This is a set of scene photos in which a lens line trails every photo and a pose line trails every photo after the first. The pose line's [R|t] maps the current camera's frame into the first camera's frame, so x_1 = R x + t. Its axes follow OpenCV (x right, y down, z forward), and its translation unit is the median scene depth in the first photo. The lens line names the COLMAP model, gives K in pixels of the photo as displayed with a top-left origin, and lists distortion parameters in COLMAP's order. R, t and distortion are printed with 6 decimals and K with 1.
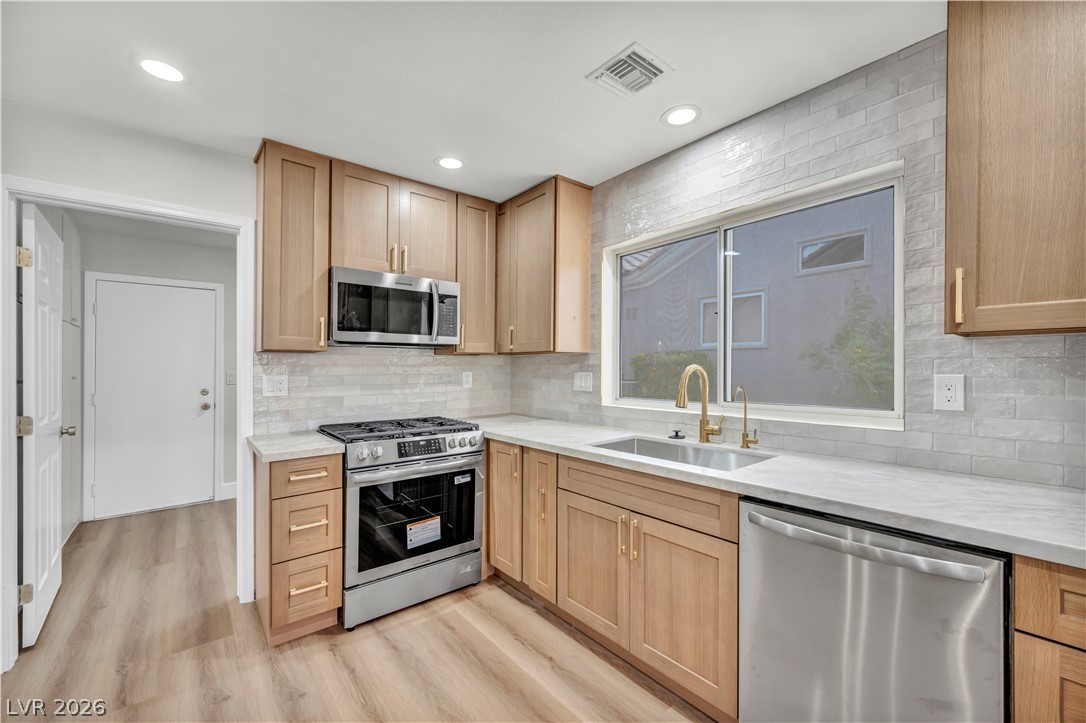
lens RADIAL K [[440.6, 0, 548.6], [0, 440.6, 359.6], [0, 0, 1]] dist [-0.003226, 0.000242]
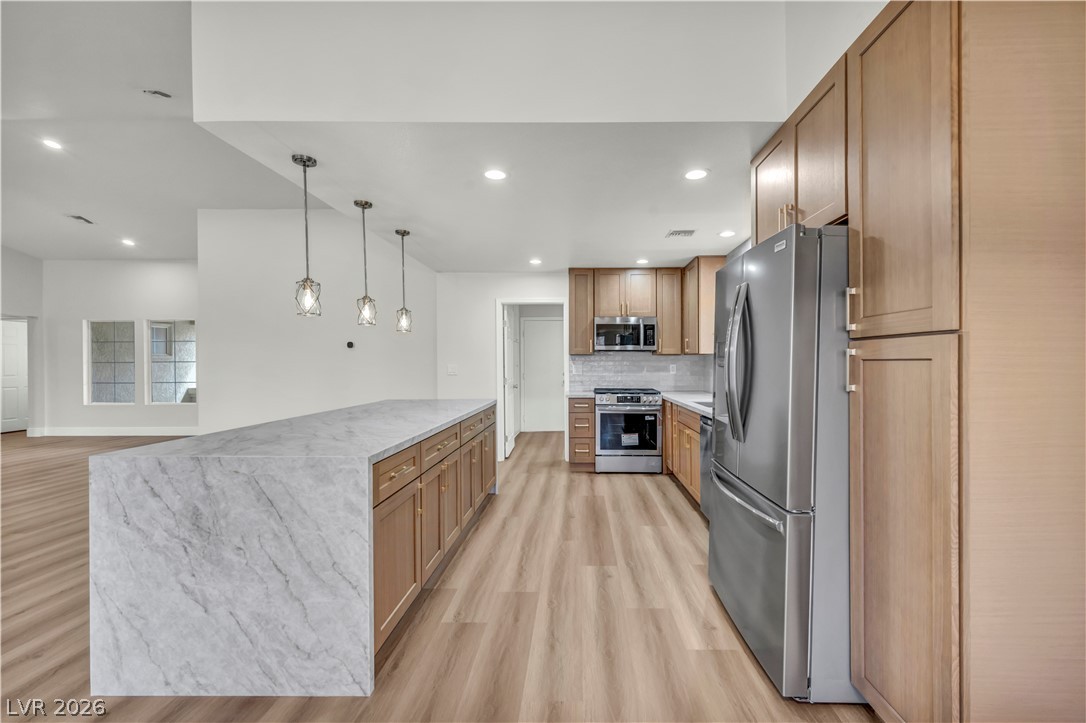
lens RADIAL K [[440.6, 0, 570.4], [0, 440.6, 362.2], [0, 0, 1]] dist [-0.003226, 0.000242]
pose [[0.756230, 0.005043, -0.654287, 0.945140], [0.004807, 0.999900, 0.013263, -0.011026], [0.654288, -0.013176, 0.756130, -0.837571]]
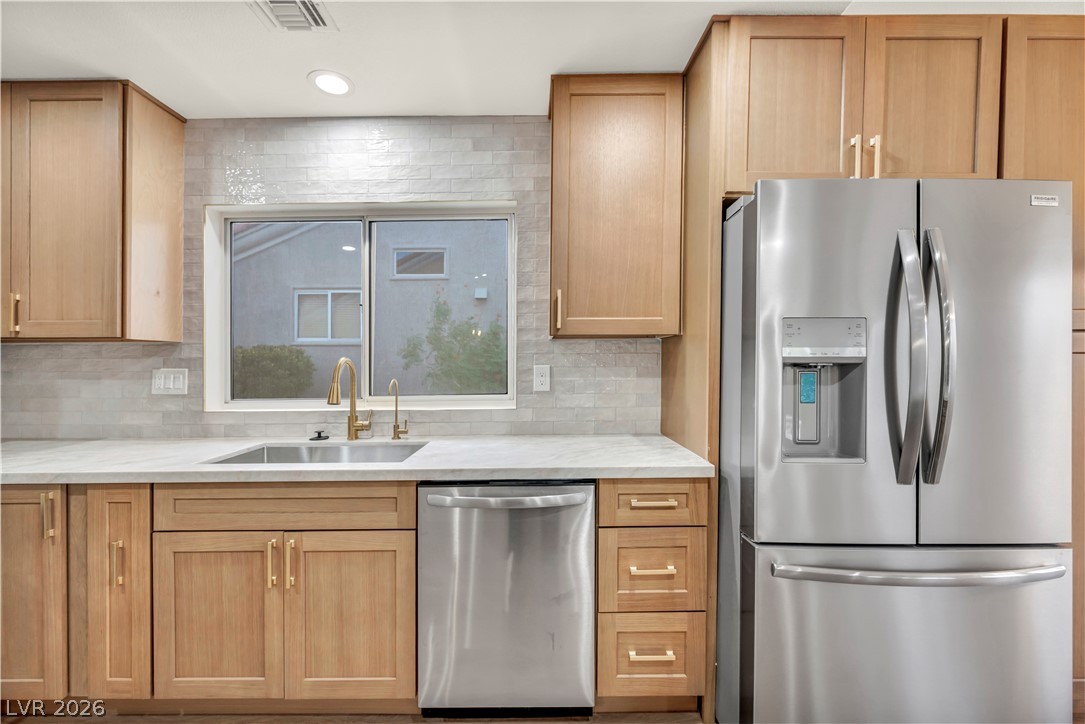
lens RADIAL K [[440.2, 0, 546.3], [0, 440.2, 364.3], [0, 0, 1]] dist [-0.003226, 0.000242]
pose [[0.637416, -0.004013, 0.770510, -0.108007], [-0.008340, 0.999892, 0.012107, 0.009360], [-0.770475, -0.014143, 0.637313, 0.068859]]
